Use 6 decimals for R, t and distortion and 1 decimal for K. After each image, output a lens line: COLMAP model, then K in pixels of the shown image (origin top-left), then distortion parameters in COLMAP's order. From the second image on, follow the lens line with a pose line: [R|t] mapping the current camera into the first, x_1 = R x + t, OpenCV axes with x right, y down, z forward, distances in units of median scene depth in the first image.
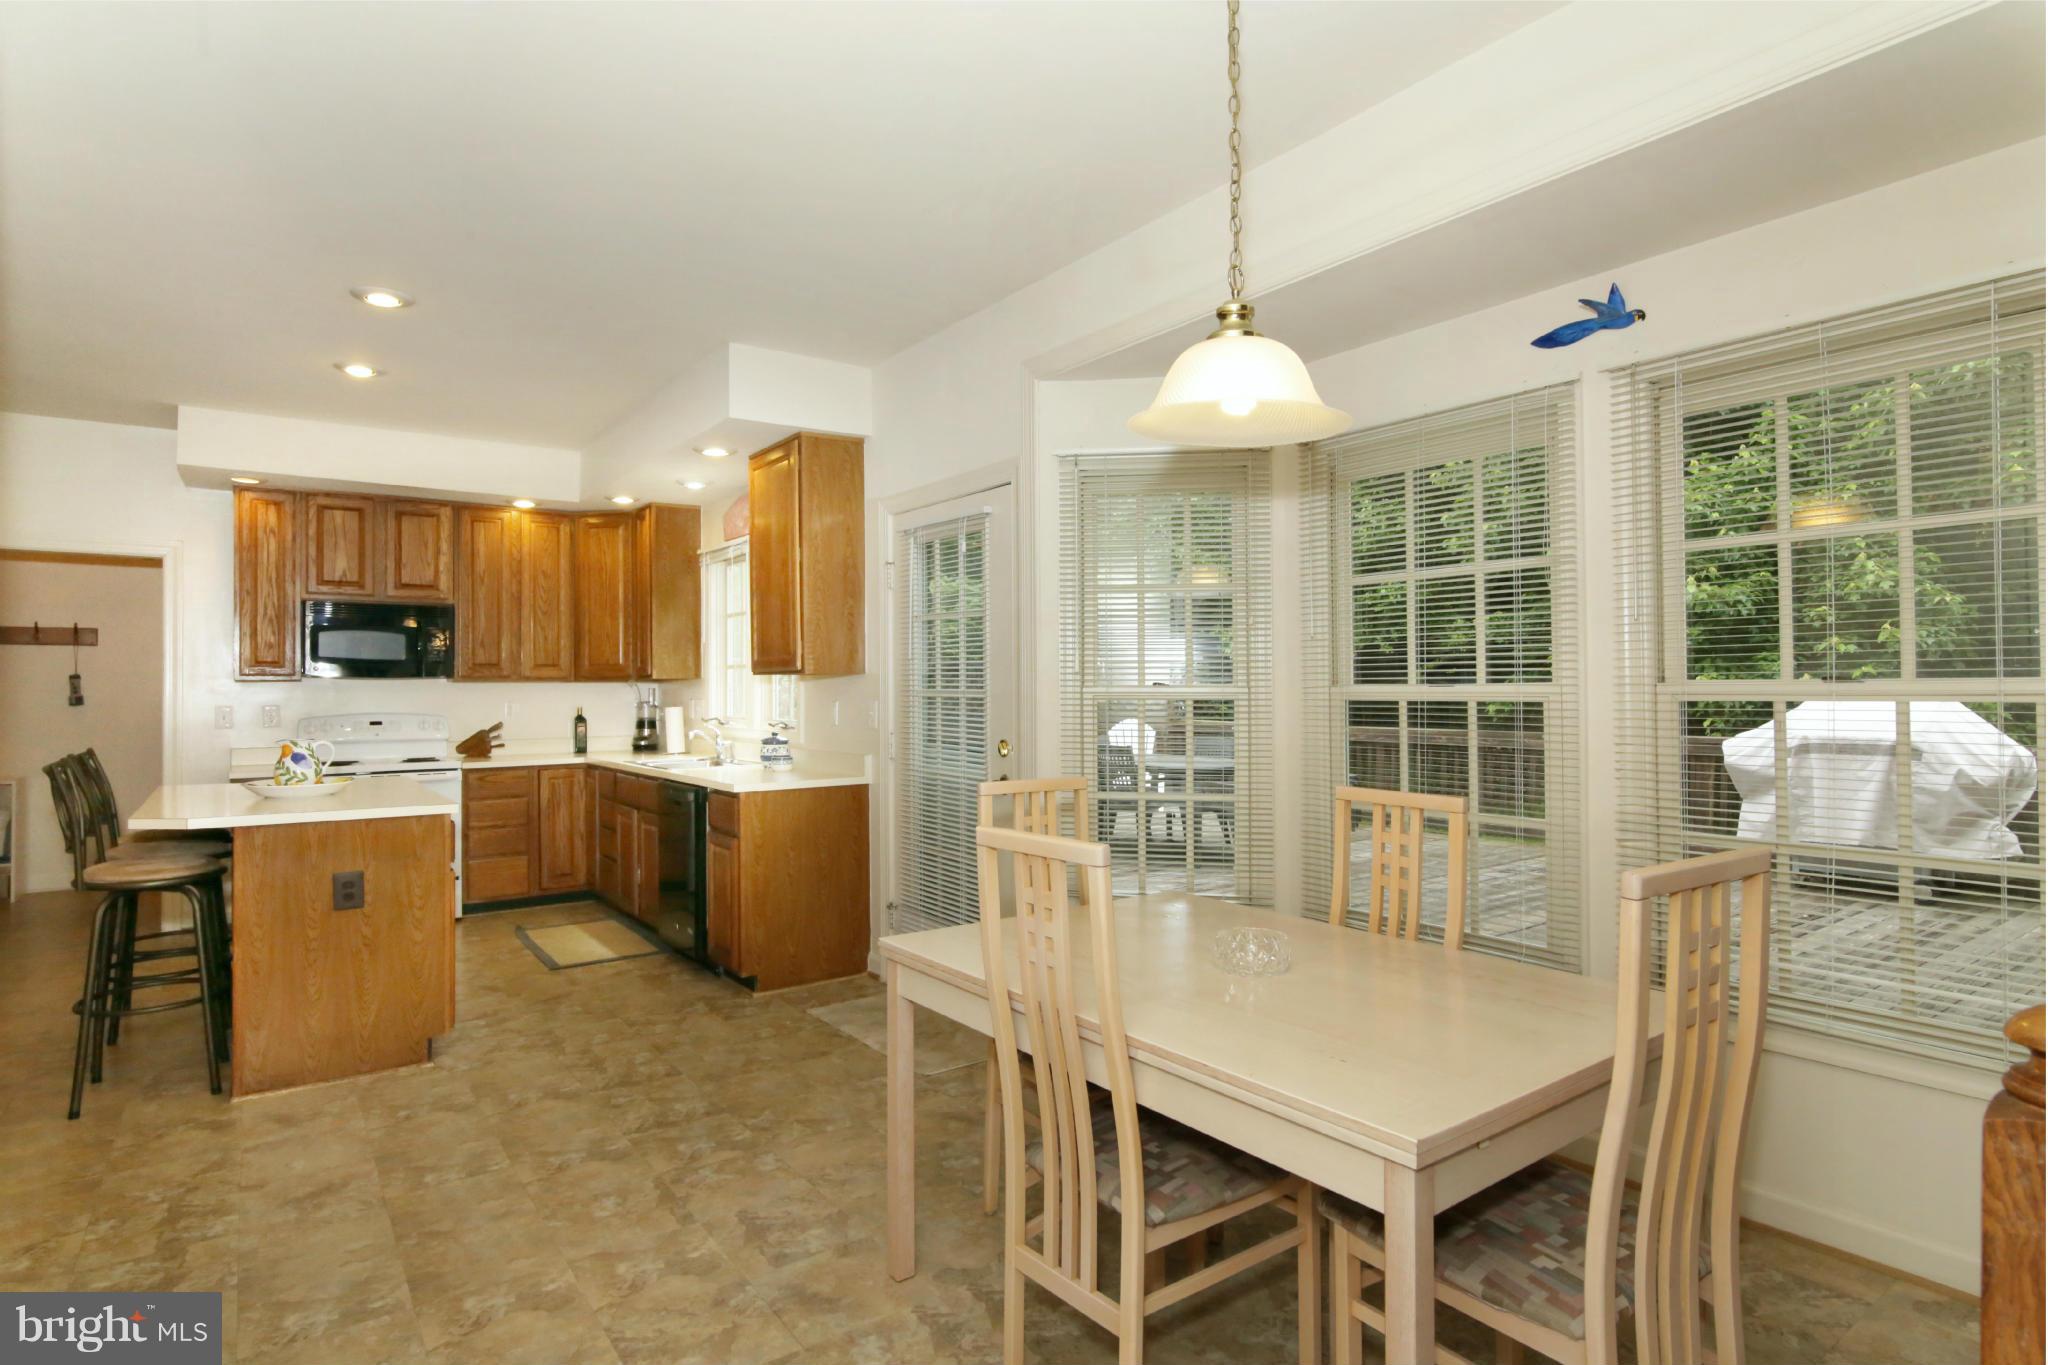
lens RADIAL K [[1041.3, 0, 1020.3], [0, 1041.3, 664.1], [0, 0, 1]] dist [-0.010600, -0.000131]
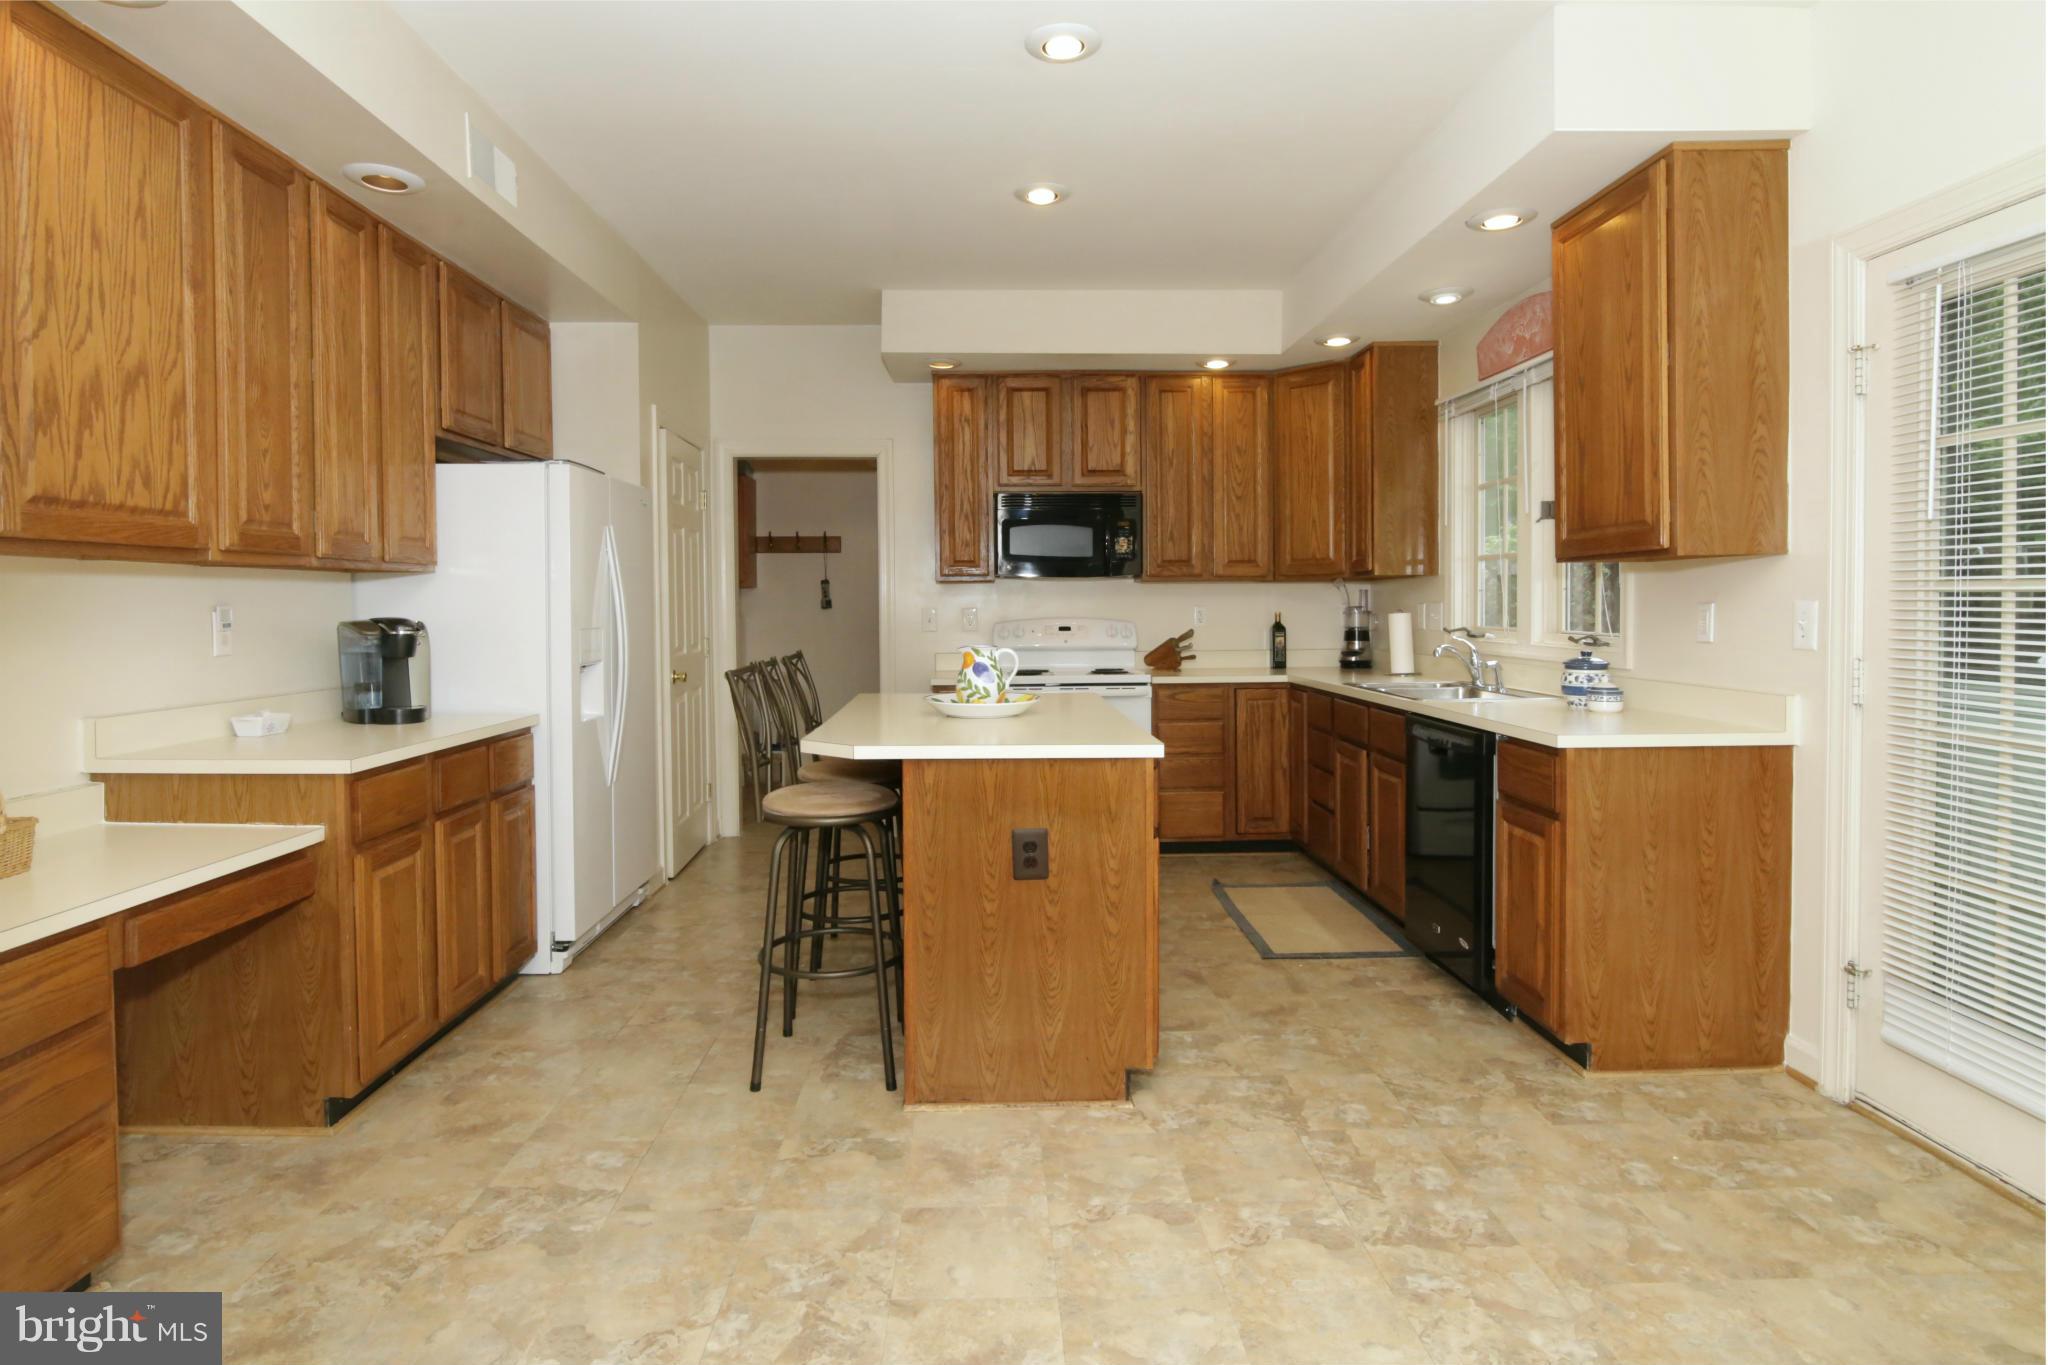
lens RADIAL K [[998.1, 0, 1017.0], [0, 998.1, 683.9], [0, 0, 1]] dist [-0.023514, -0.000266]
pose [[0.820879, 0.045495, -0.569287, -0.172992], [0.014634, 0.994819, 0.100603, 0.018337], [0.570914, -0.090914, 0.815960, 0.286282]]
